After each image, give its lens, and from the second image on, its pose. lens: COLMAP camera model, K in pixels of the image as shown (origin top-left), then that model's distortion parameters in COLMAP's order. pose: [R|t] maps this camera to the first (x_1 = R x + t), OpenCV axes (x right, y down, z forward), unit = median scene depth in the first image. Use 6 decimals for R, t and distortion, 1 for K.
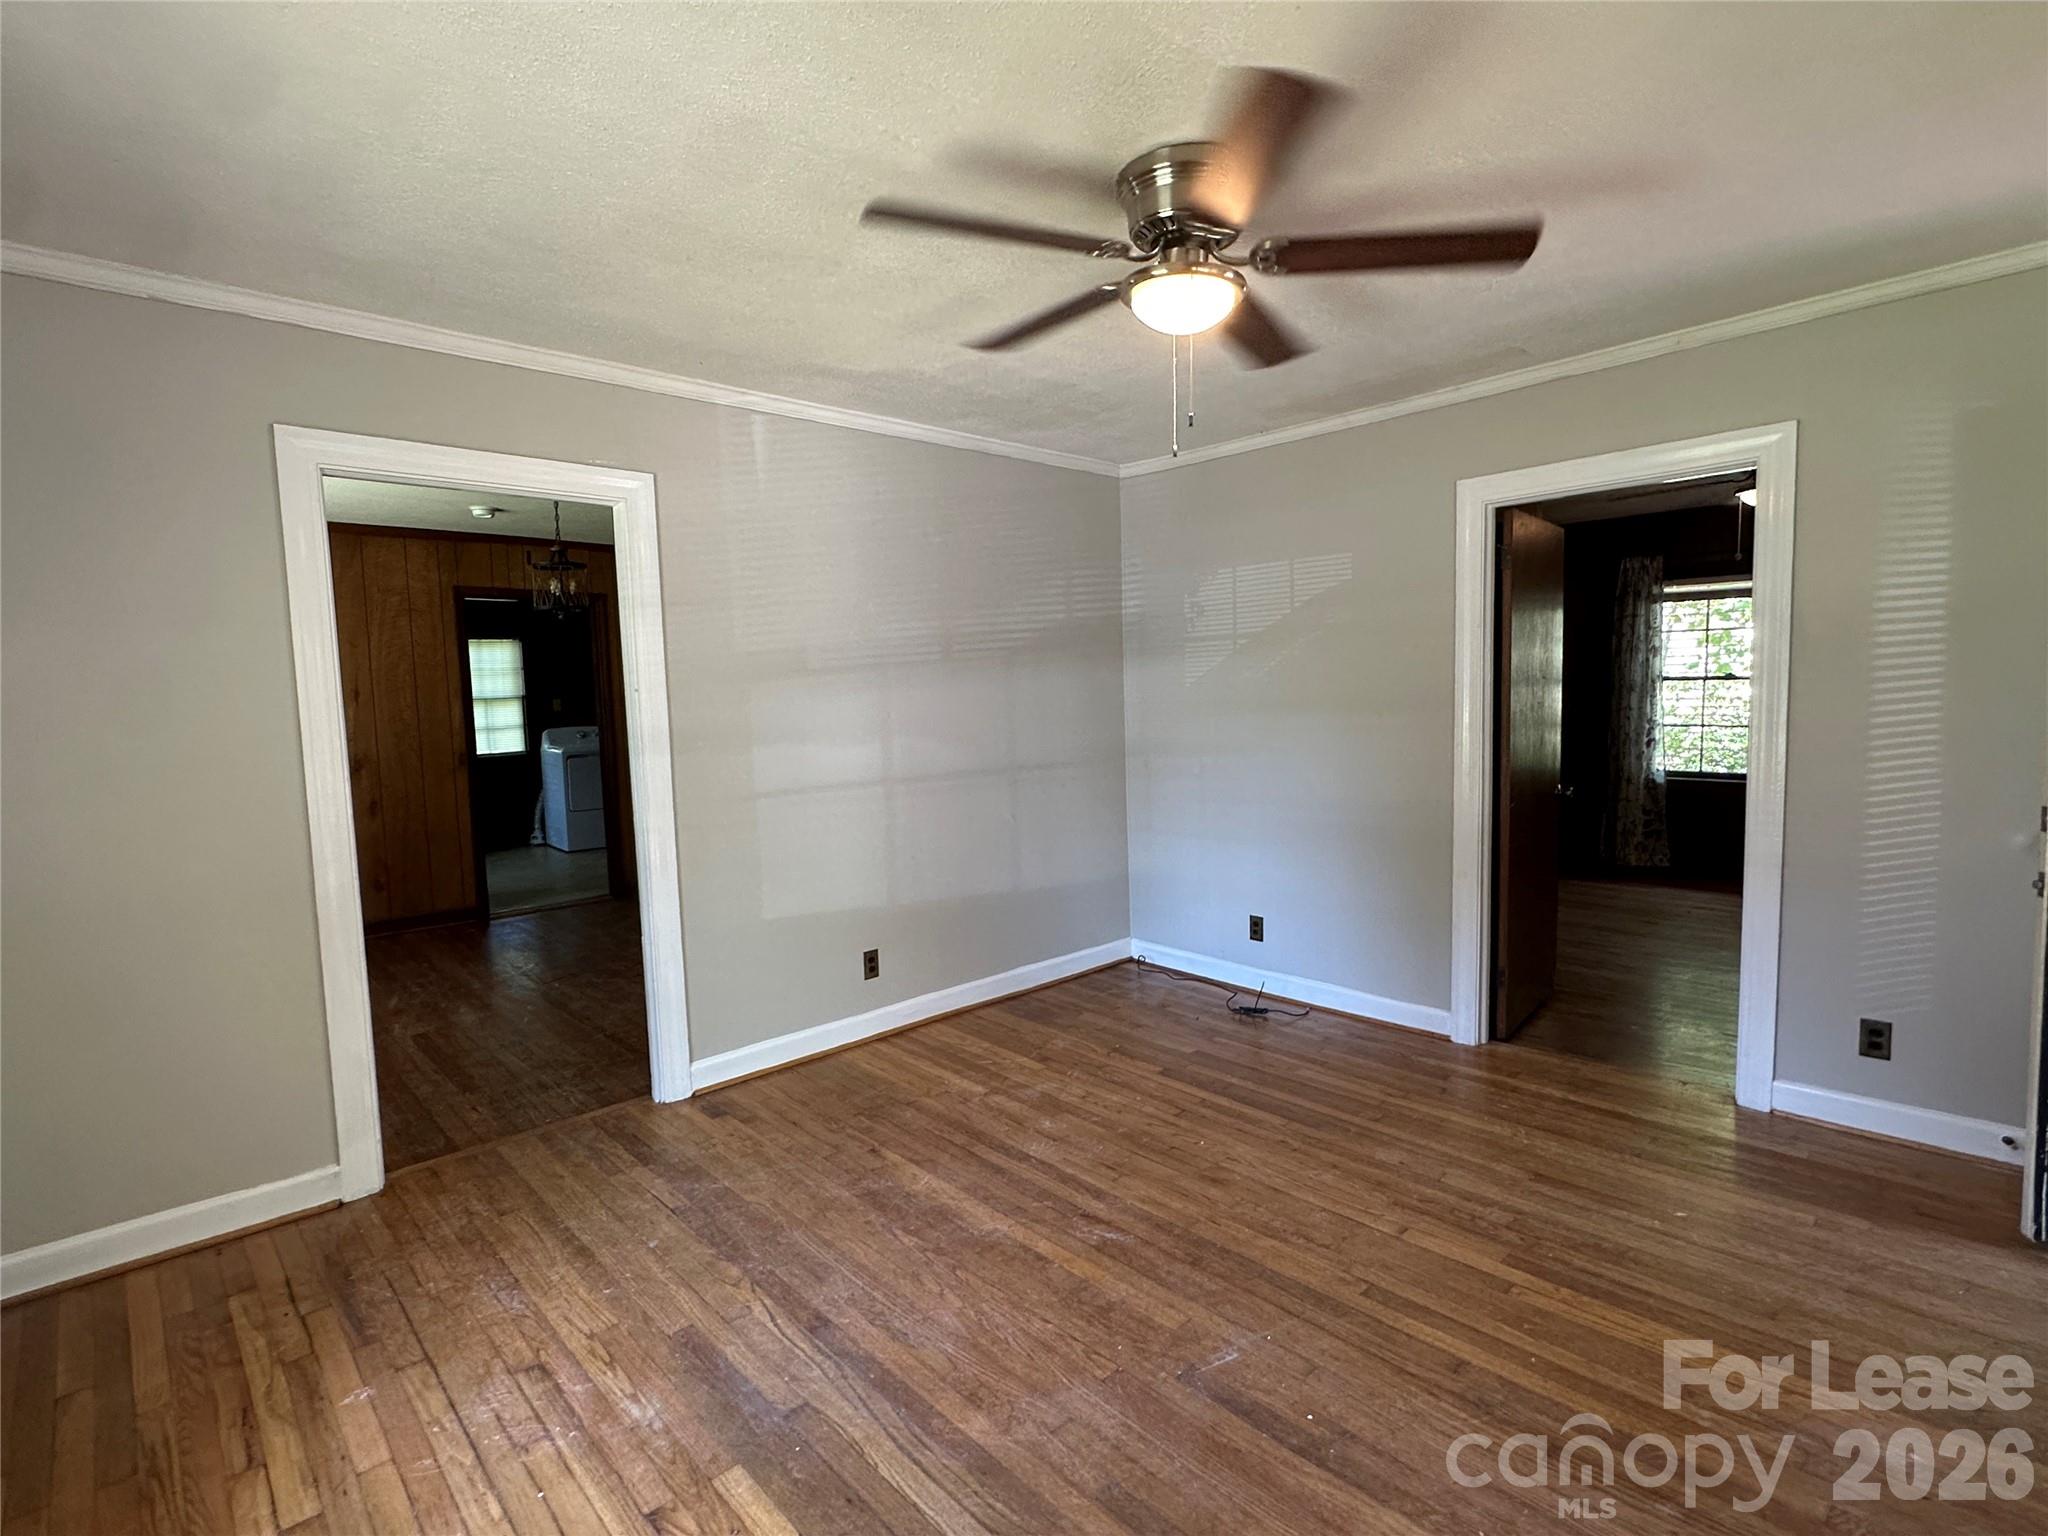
lens RADIAL K [[985.0, 0, 1020.9], [0, 985.0, 767.1], [0, 0, 1]] dist [-0.006719, 0.000334]
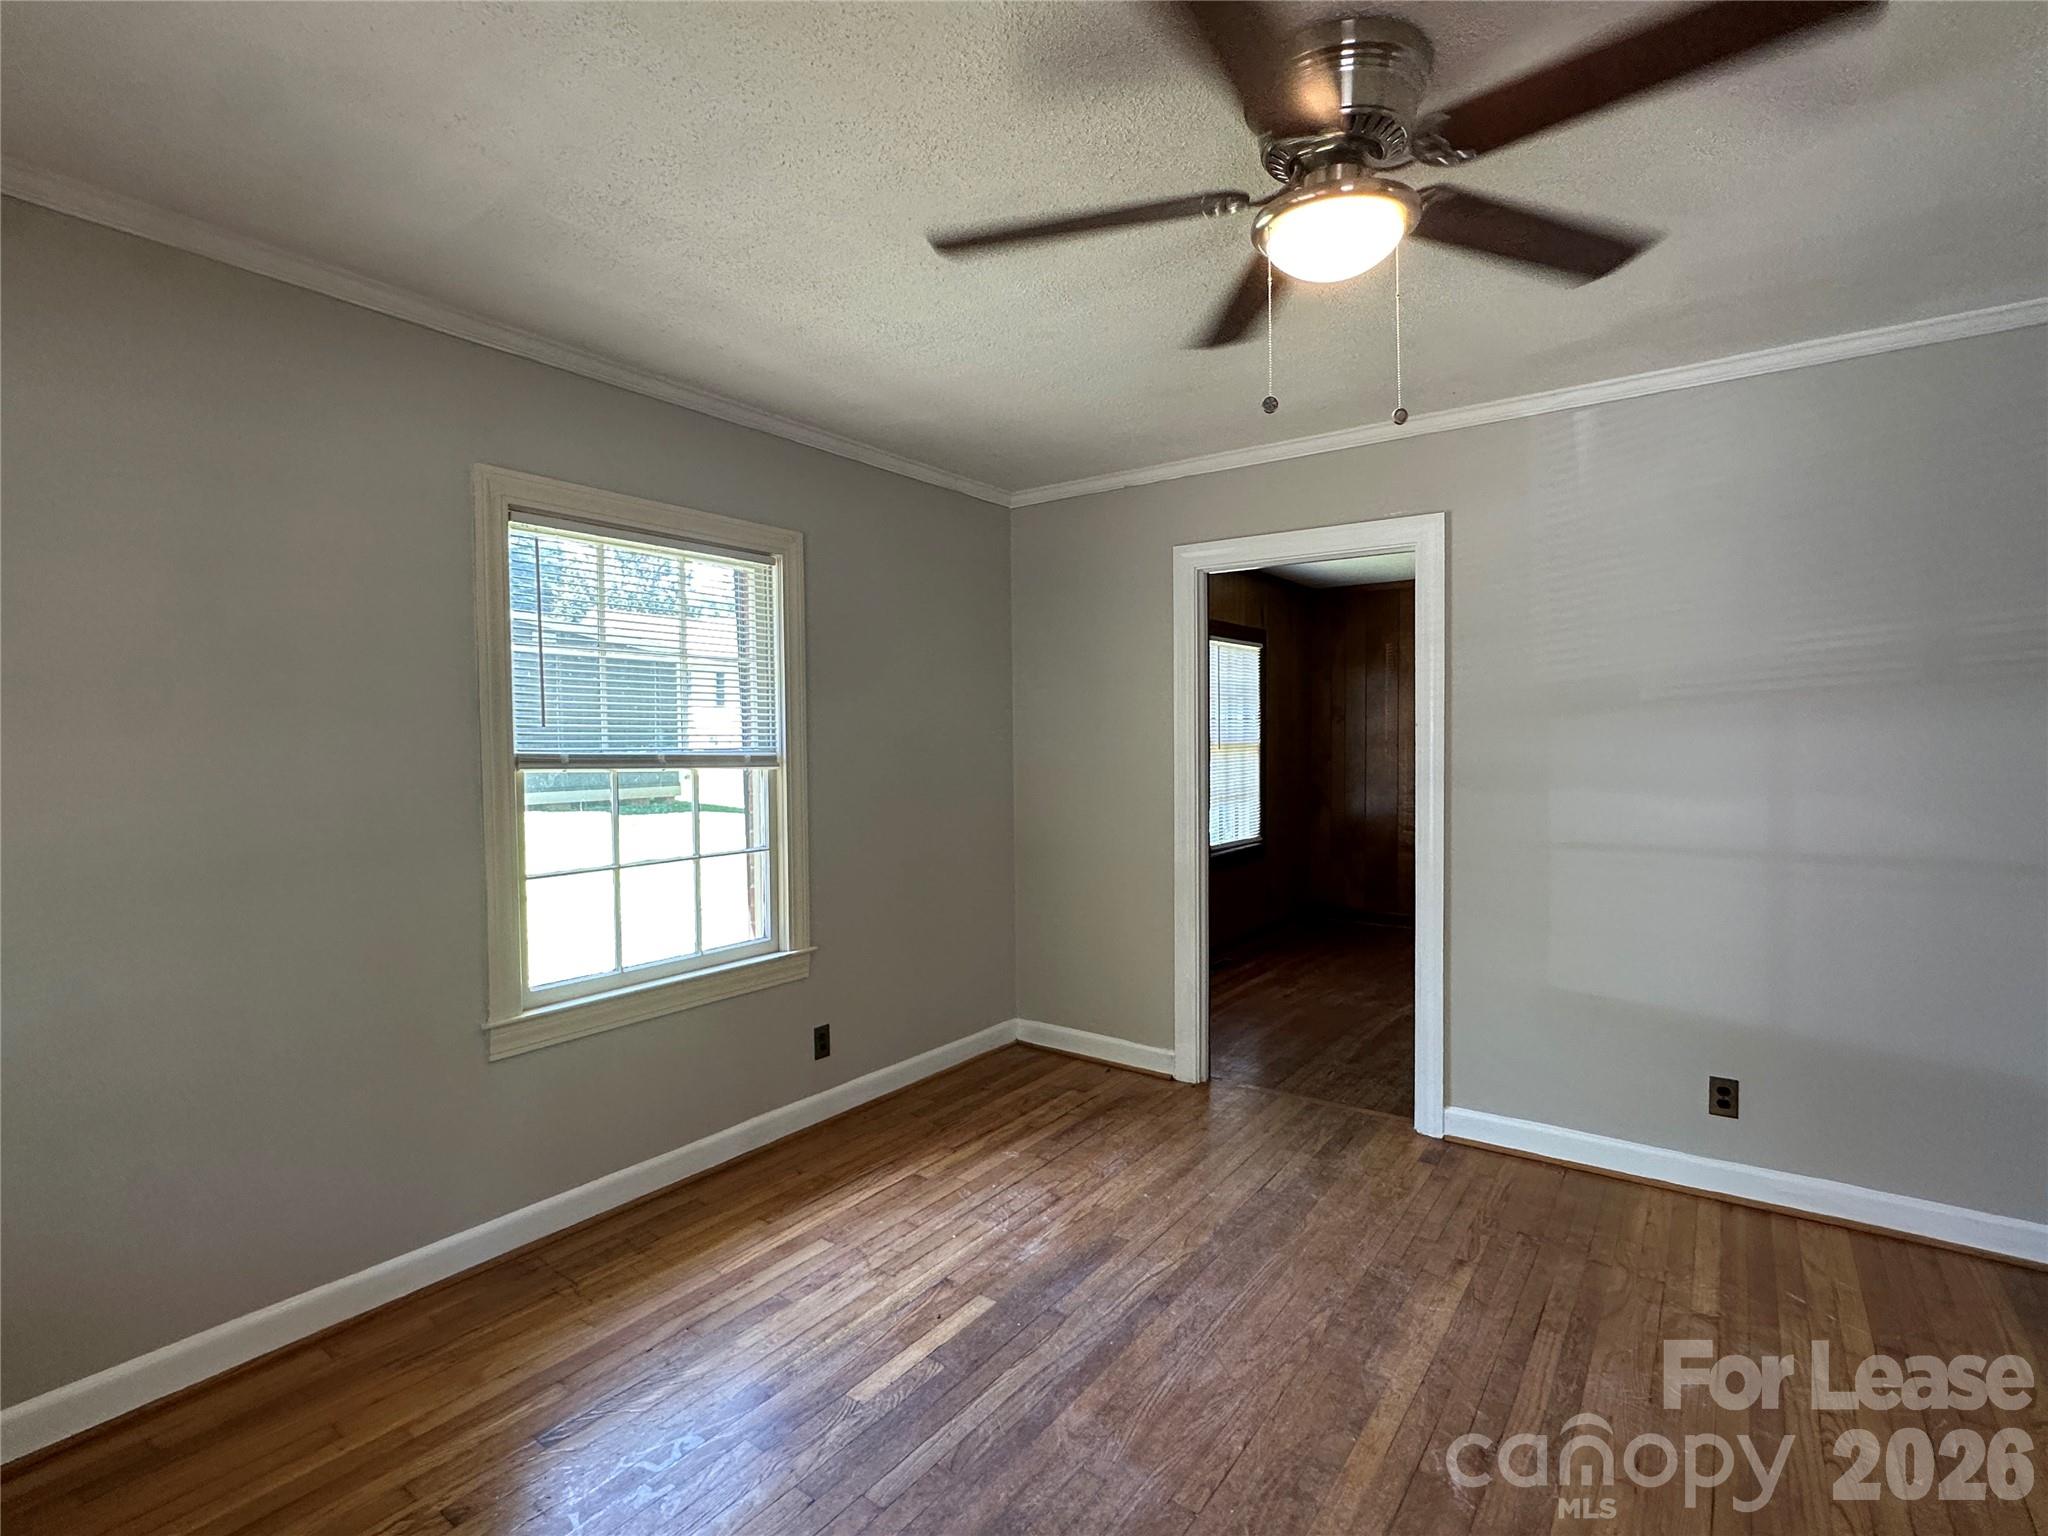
lens RADIAL K [[985.0, 0, 1021.3], [0, 985.0, 772.2], [0, 0, 1]] dist [-0.006719, 0.000334]
pose [[0.196086, 0.061411, -0.978662, 0.716274], [-0.076581, 0.995948, 0.047151, -0.059812], [0.977592, 0.065701, 0.199994, 0.511130]]
